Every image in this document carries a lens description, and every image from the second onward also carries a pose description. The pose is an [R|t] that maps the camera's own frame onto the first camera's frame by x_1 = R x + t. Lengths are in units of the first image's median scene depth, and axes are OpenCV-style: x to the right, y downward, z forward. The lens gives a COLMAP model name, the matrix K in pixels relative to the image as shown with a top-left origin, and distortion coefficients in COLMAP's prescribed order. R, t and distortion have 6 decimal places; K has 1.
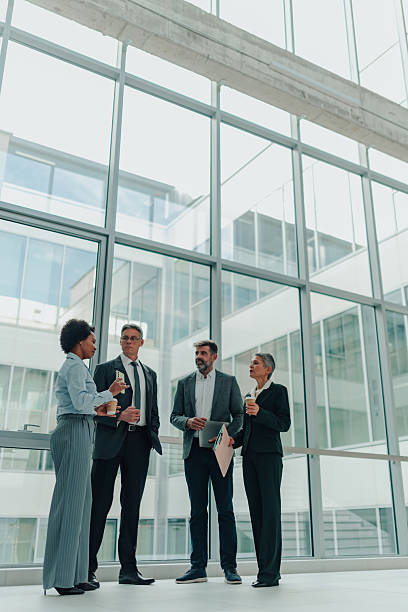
lens RADIAL K [[622.8, 0, 204.7], [0, 622.8, 285.1], [0, 0, 1]] dist [-0.022624, -0.004610]
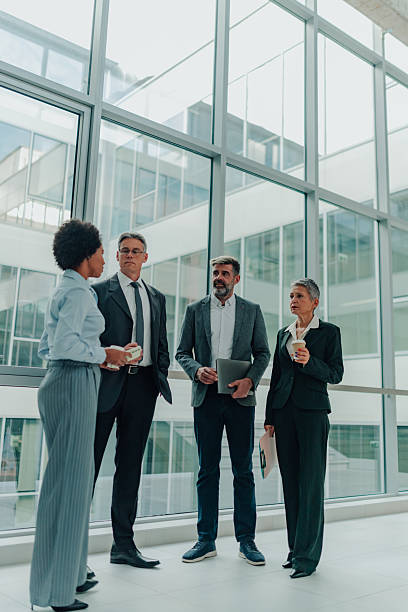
lens RADIAL K [[622.8, 0, 204.7], [0, 622.8, 285.1], [0, 0, 1]] dist [-0.022624, -0.004610]
pose [[0.988931, 0.057023, 0.136981, -0.131583], [-0.079459, 0.983194, 0.164365, -0.001767], [-0.125307, -0.173430, 0.976842, 0.247894]]
